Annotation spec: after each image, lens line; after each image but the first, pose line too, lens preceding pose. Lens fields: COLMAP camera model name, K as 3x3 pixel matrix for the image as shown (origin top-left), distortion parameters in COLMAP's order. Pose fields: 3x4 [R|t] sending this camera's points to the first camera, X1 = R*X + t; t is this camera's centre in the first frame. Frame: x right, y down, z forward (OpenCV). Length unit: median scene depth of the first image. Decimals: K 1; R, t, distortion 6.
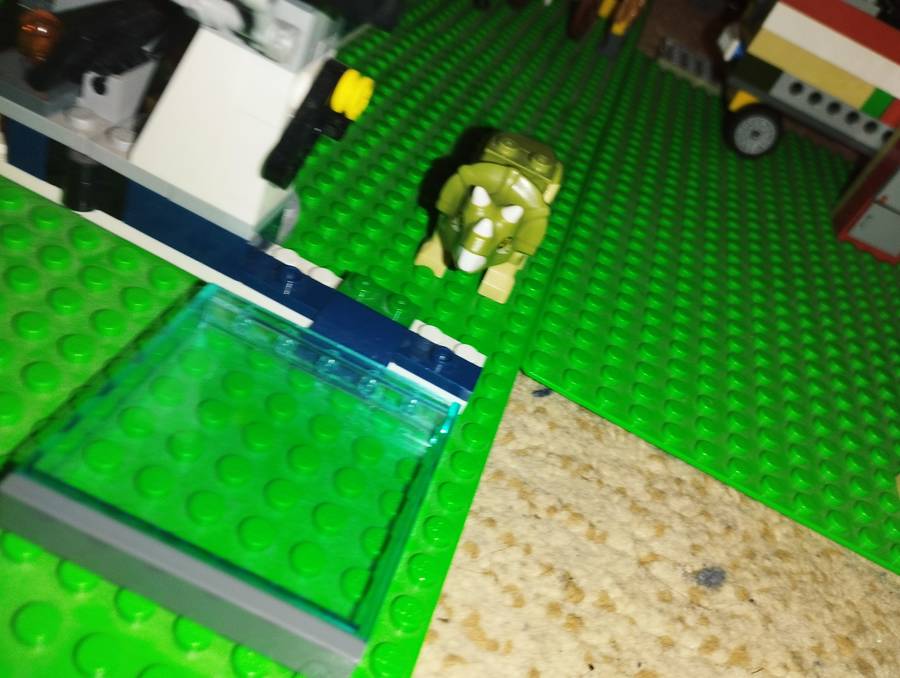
lens RADIAL K [[822.3, 0, 492.2], [0, 822.3, 338.1], [0, 0, 1]] dist [-0.008394, -0.019622]
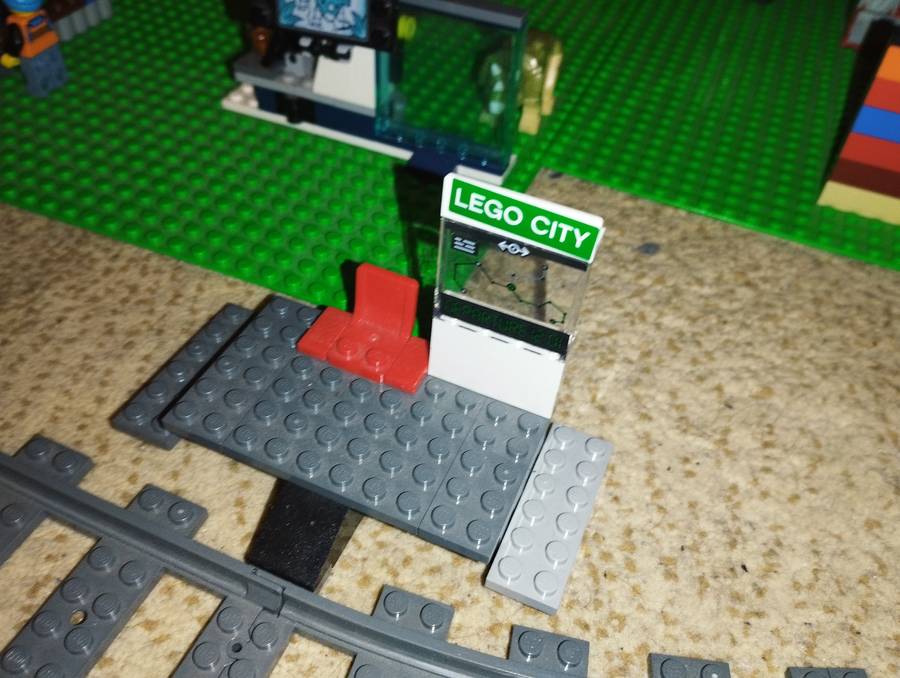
lens RADIAL K [[775.8, 0, 416.1], [0, 775.8, 336.8], [0, 0, 1]] dist [-0.003949, -0.060496]
pose [[0.929533, -0.142606, -0.340046, 0.300126], [0.170161, 0.984018, 0.052476, 0.270358], [0.327128, -0.106641, 0.938944, -0.648019]]
